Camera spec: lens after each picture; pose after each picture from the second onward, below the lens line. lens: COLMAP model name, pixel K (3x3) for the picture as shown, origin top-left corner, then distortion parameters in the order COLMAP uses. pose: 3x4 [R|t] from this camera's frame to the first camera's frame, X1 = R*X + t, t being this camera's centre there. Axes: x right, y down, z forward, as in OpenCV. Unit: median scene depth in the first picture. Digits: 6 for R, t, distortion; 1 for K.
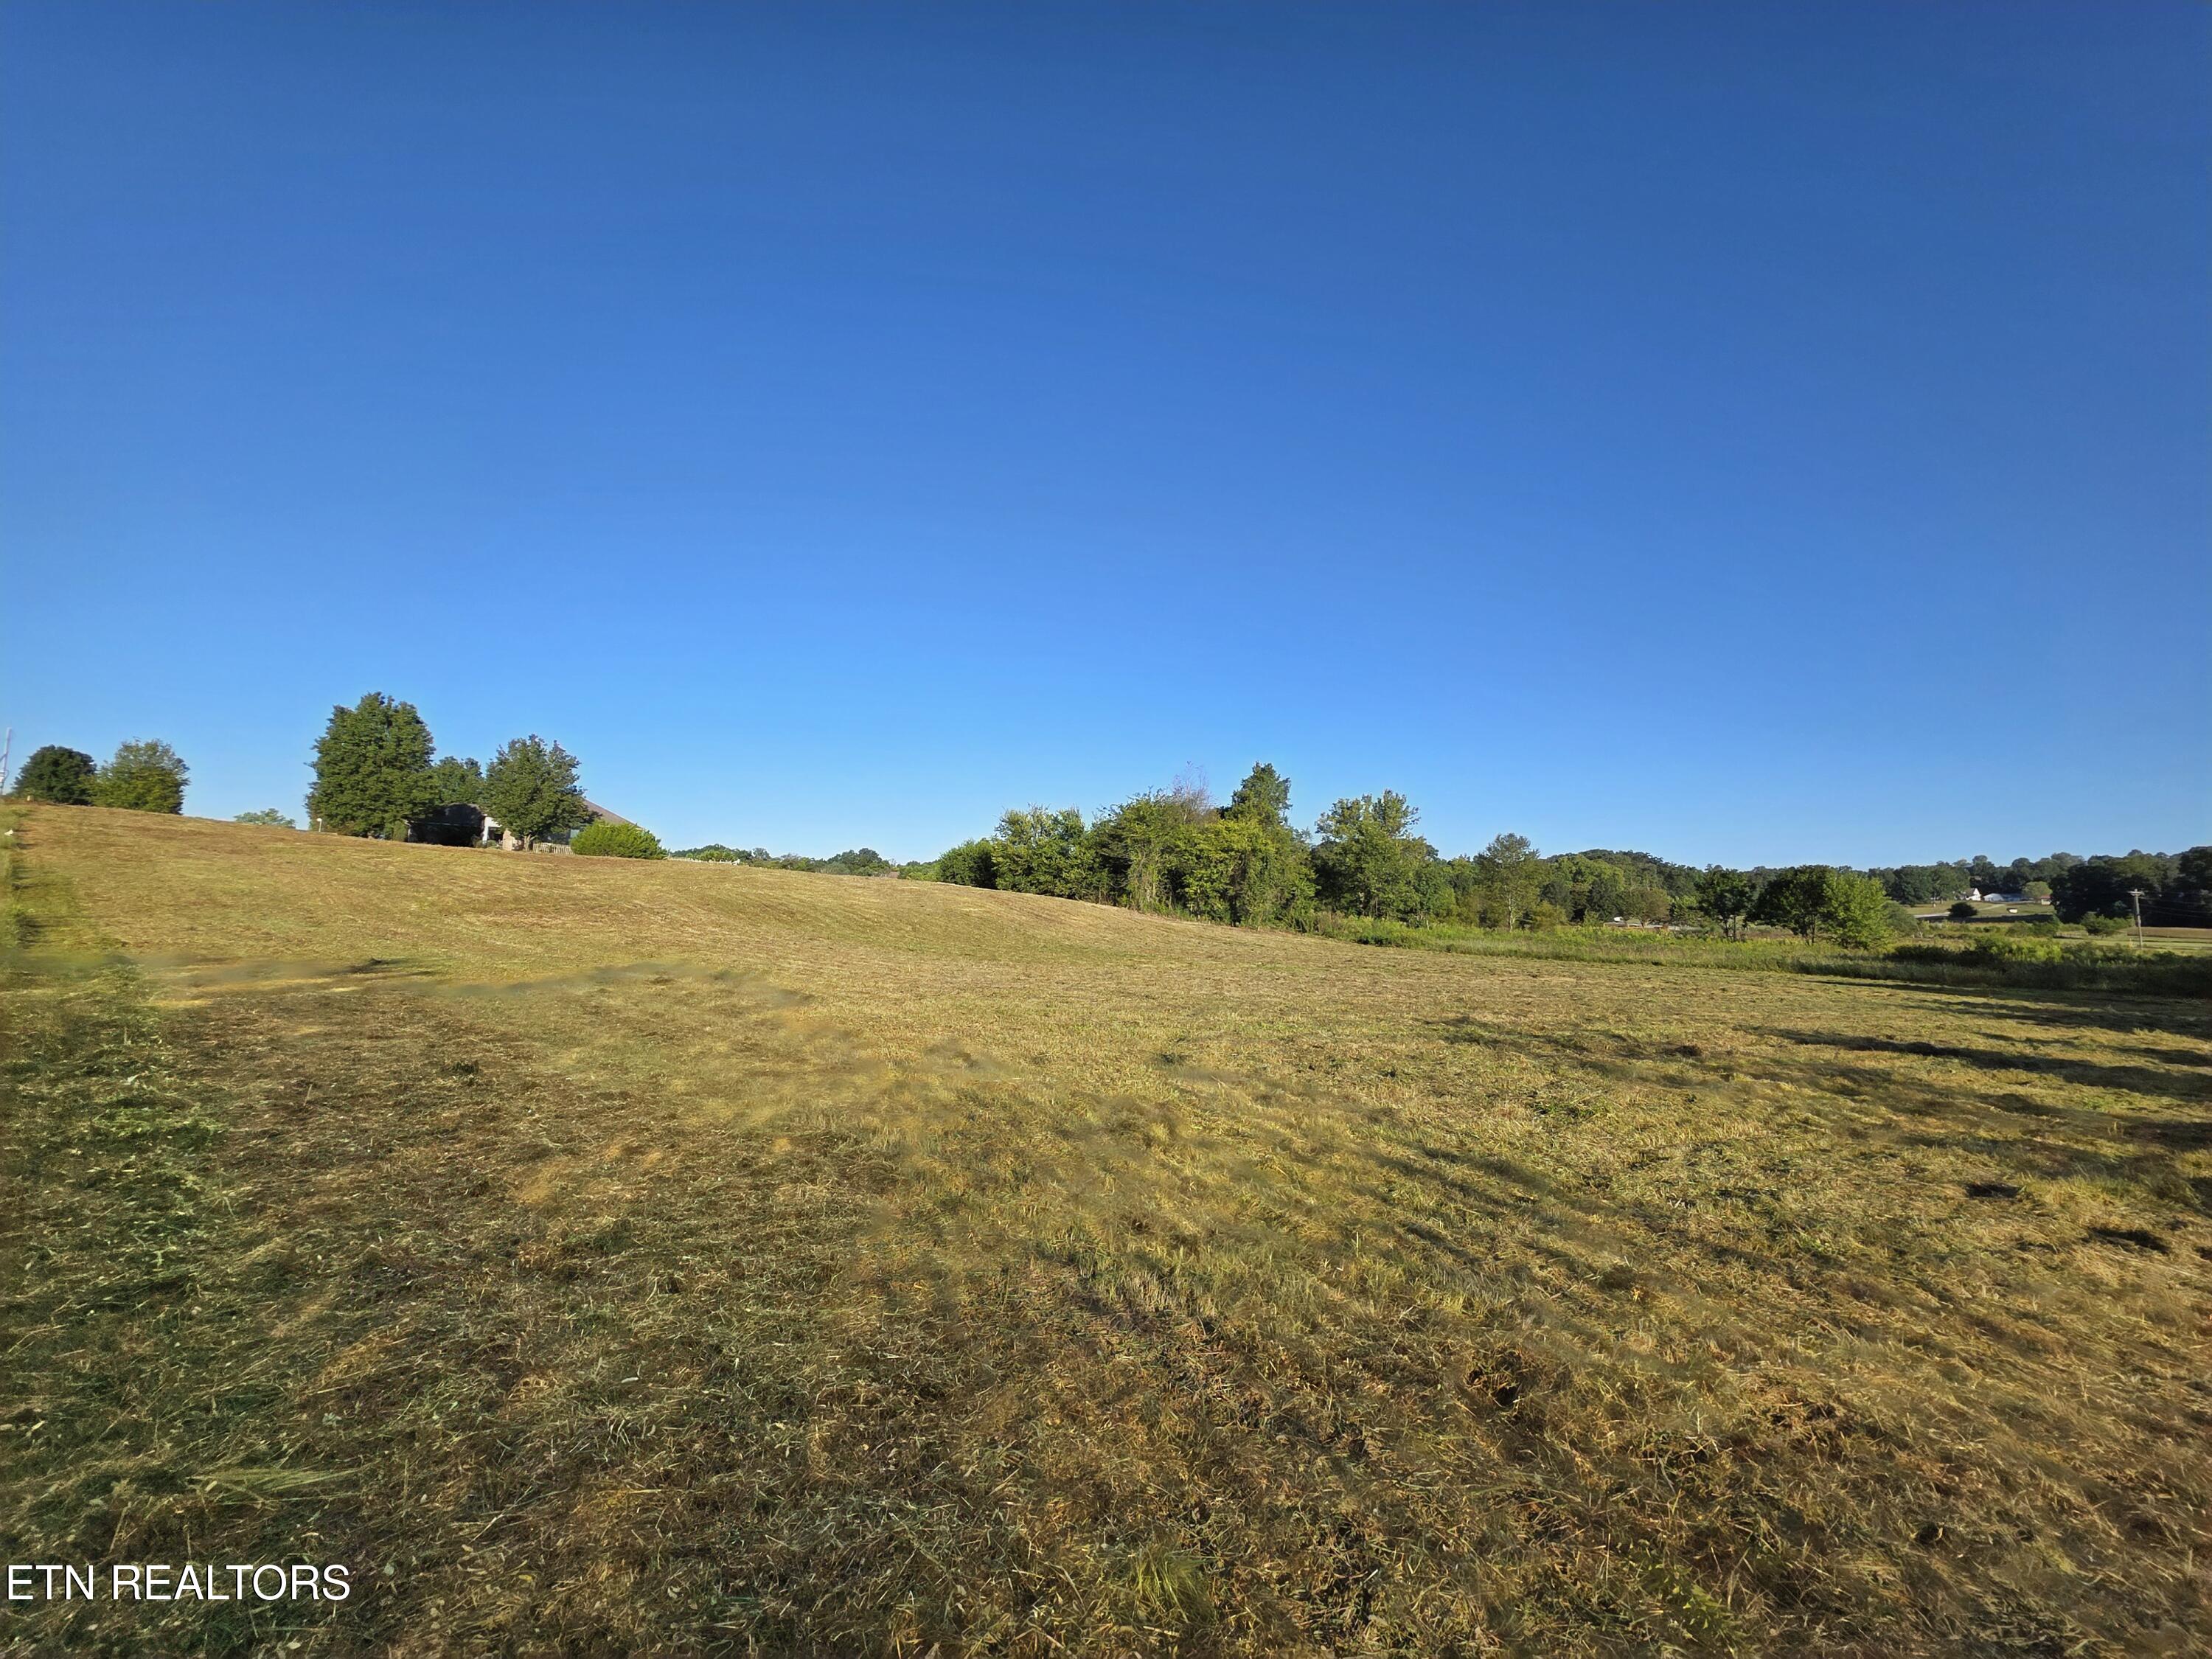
lens RADIAL K [[882.4, 0, 1107.3], [0, 882.4, 837.3], [0, 0, 1]] dist [0.003504, -0.000476]
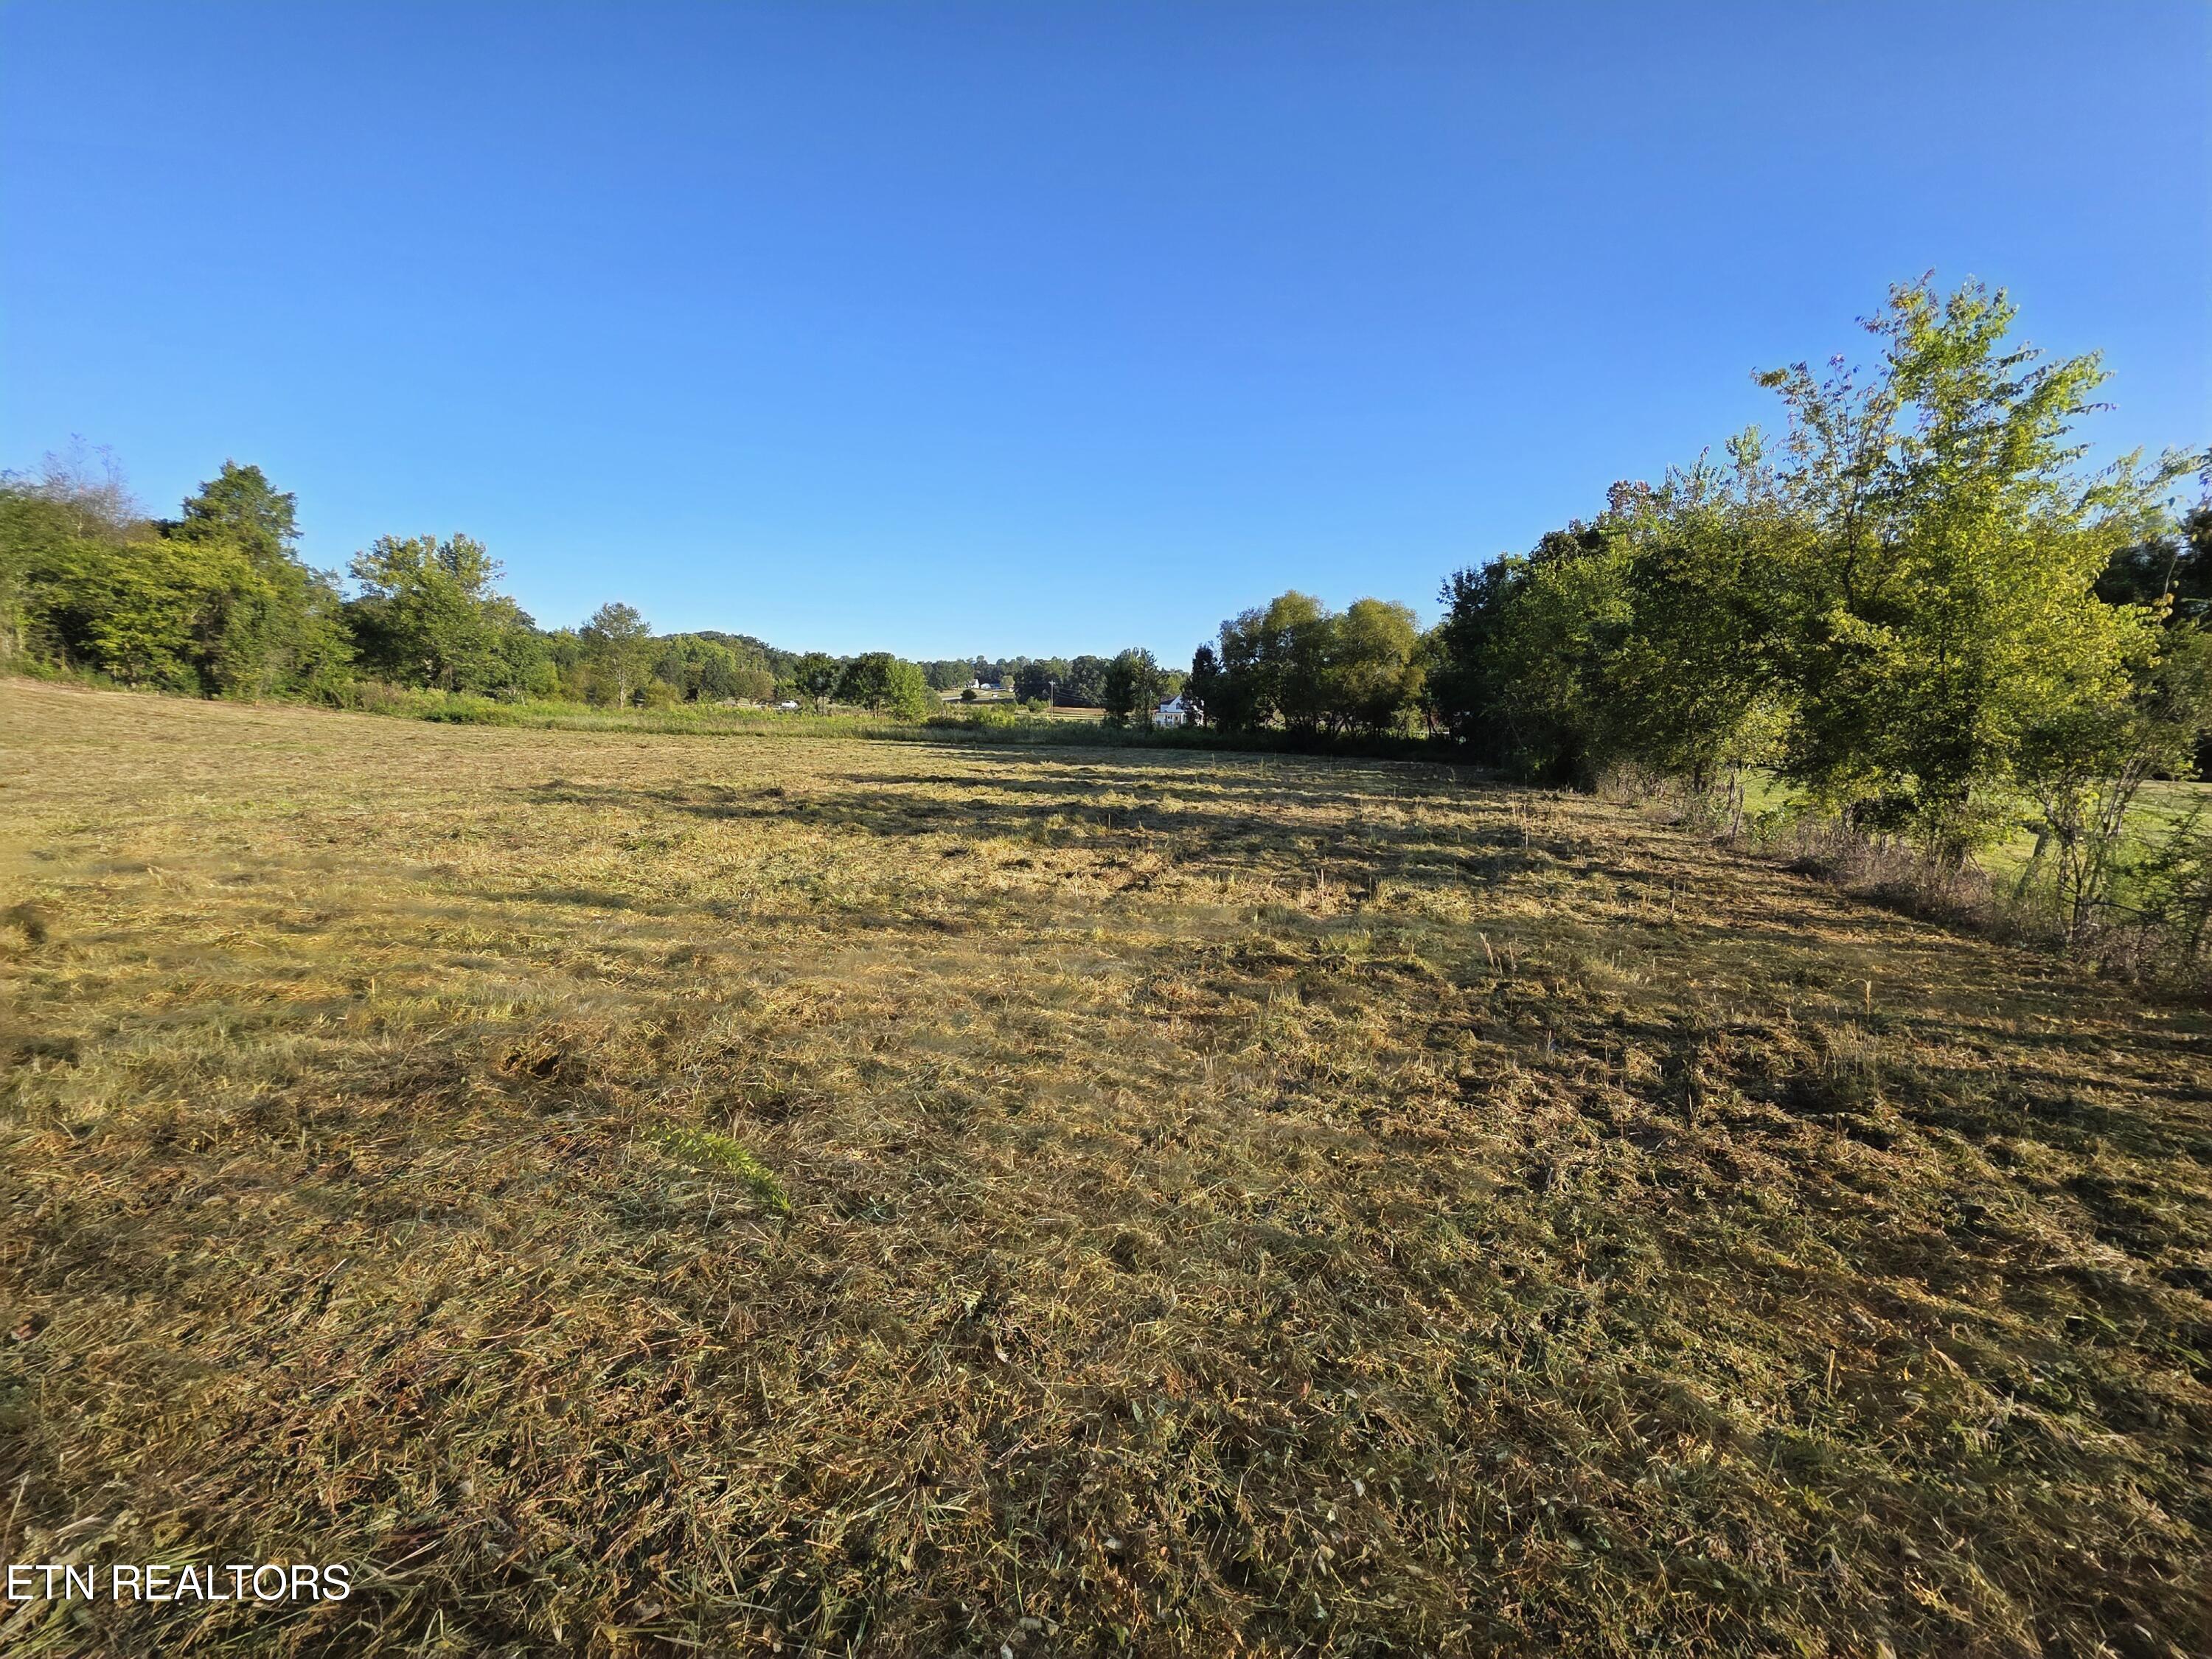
lens RADIAL K [[882.4, 0, 1119.0], [0, 882.4, 832.2], [0, 0, 1]] dist [0.003504, -0.000476]
pose [[0.595517, -0.109392, 0.795860, 0.005468], [-0.083679, 0.976849, 0.196884, 0.009248], [-0.798973, -0.183844, 0.572576, -0.000660]]
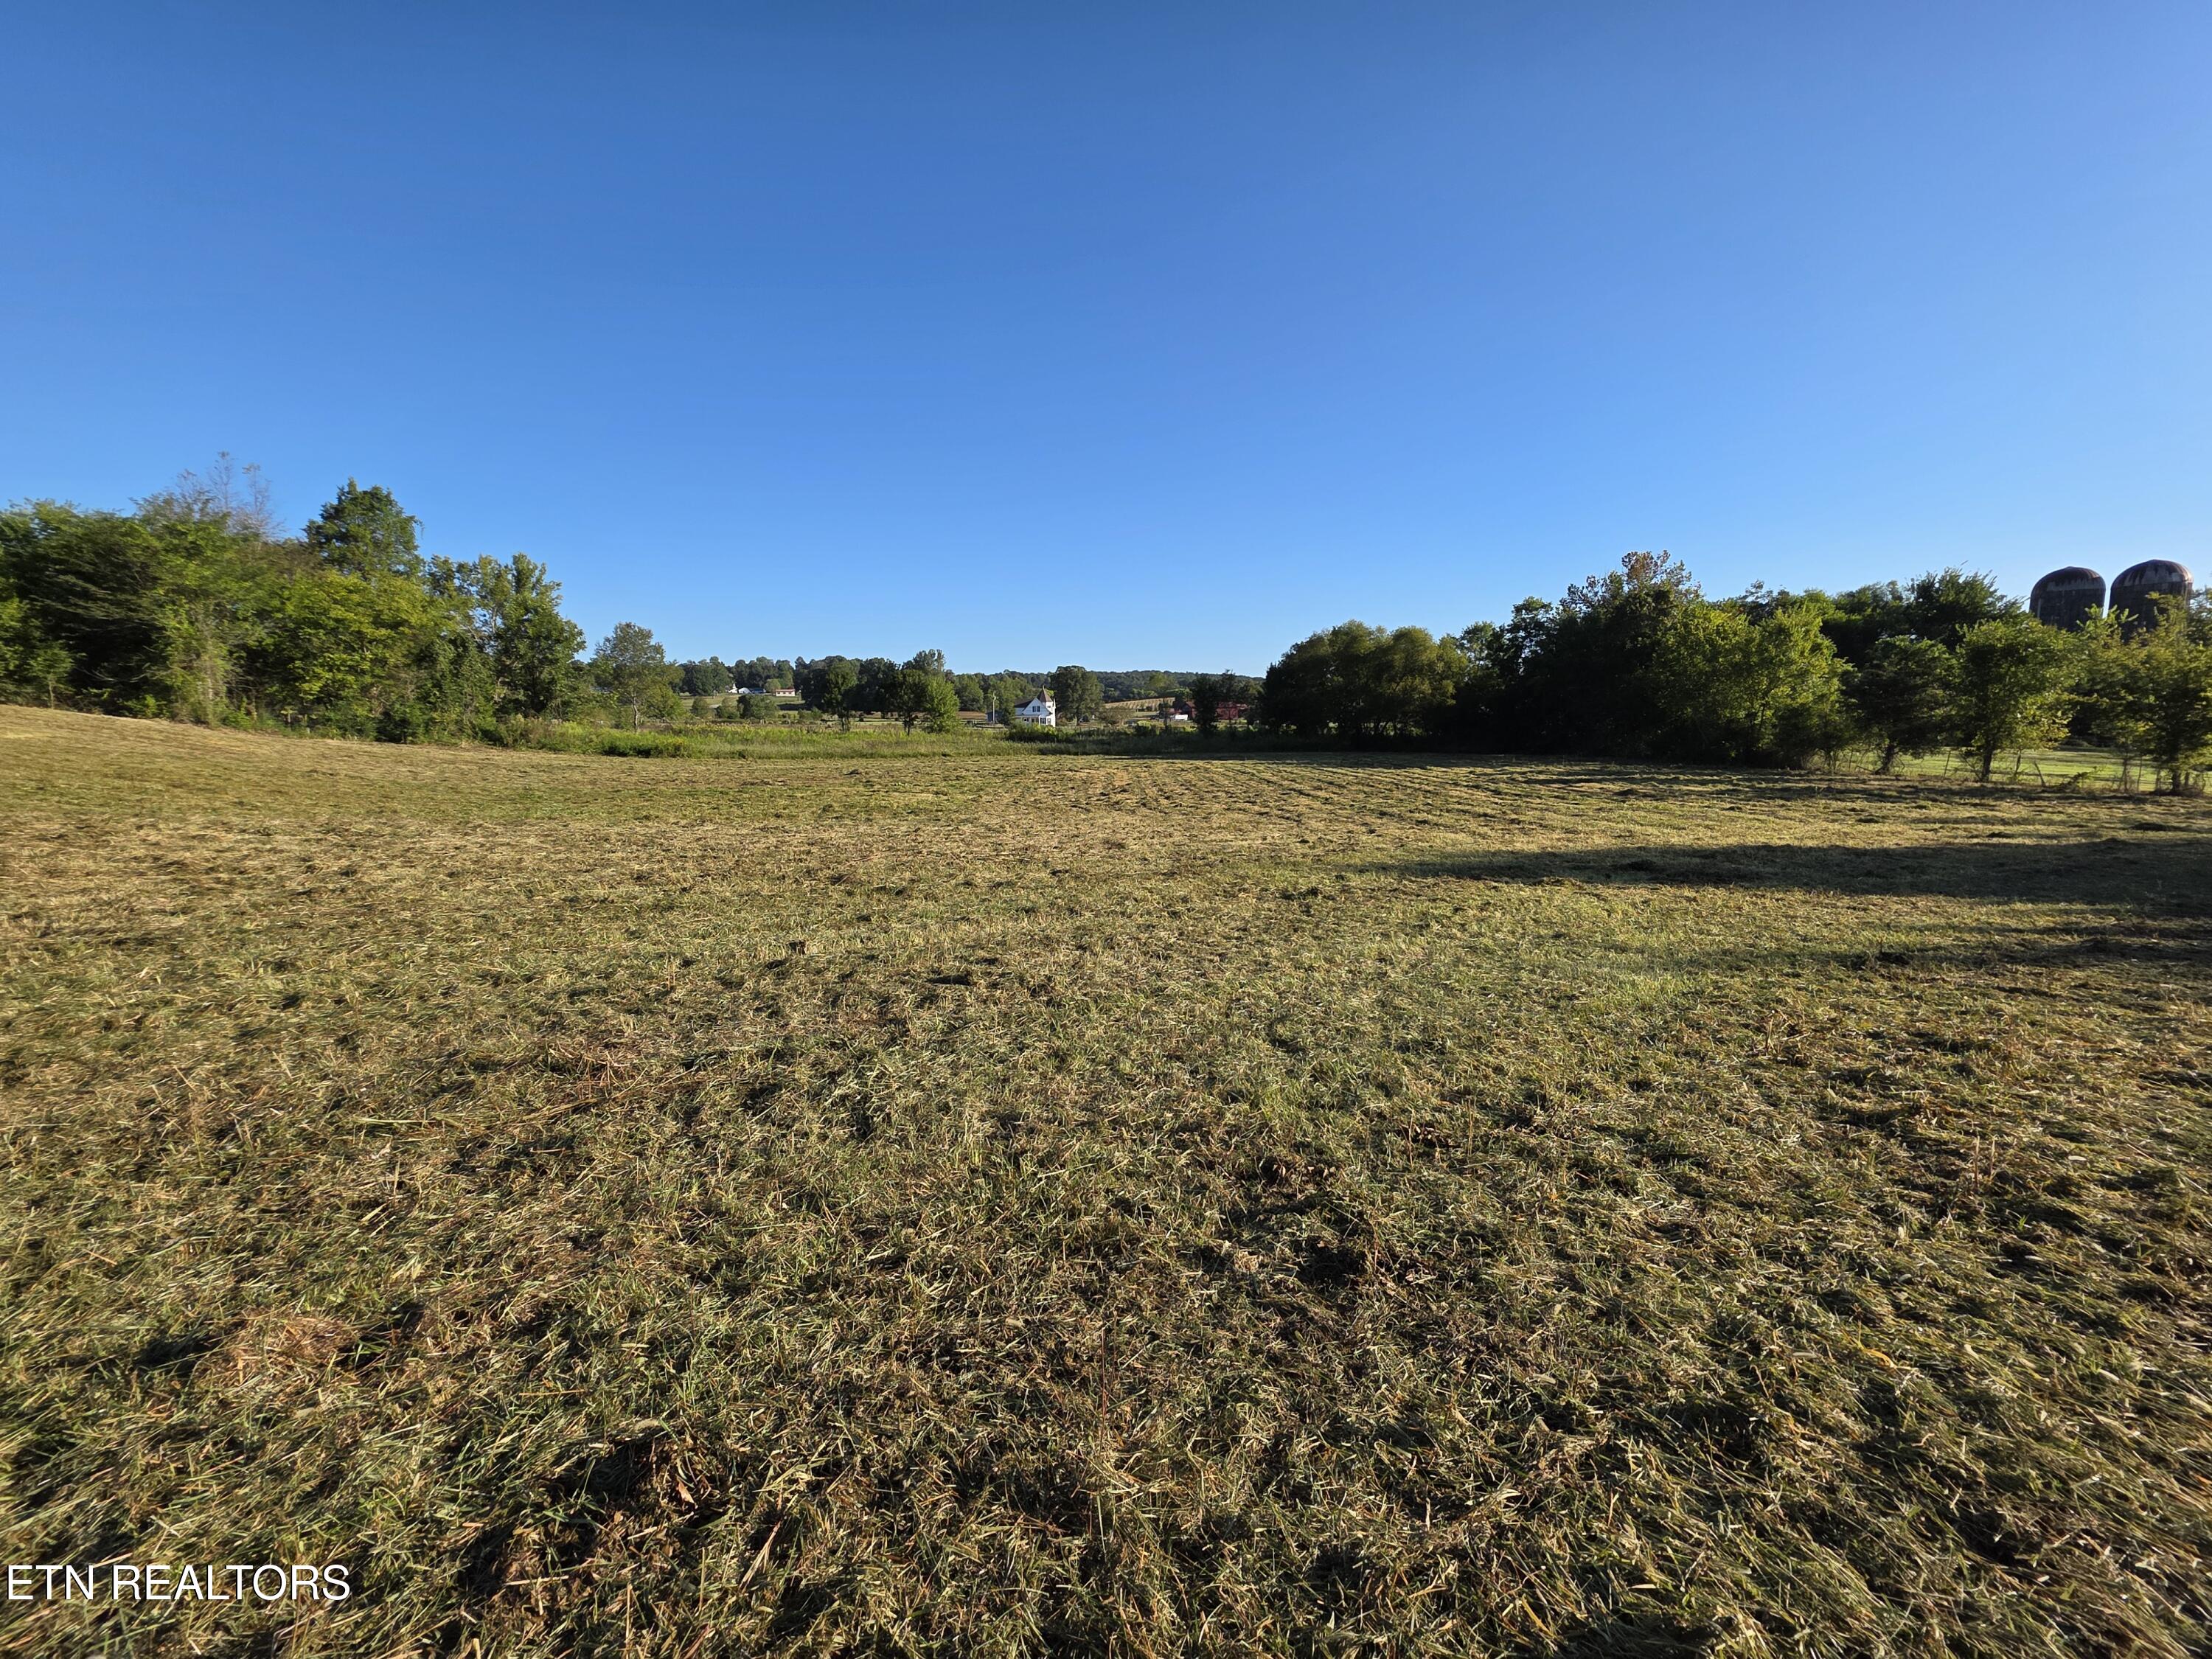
lens RADIAL K [[882.4, 0, 1113.7], [0, 882.4, 826.6], [0, 0, 1]] dist [0.003504, -0.000476]
pose [[0.313856, -0.143593, 0.938550, -0.602110], [-0.067553, 0.982616, 0.172925, 0.024053], [-0.947064, -0.117675, 0.298700, 0.569829]]
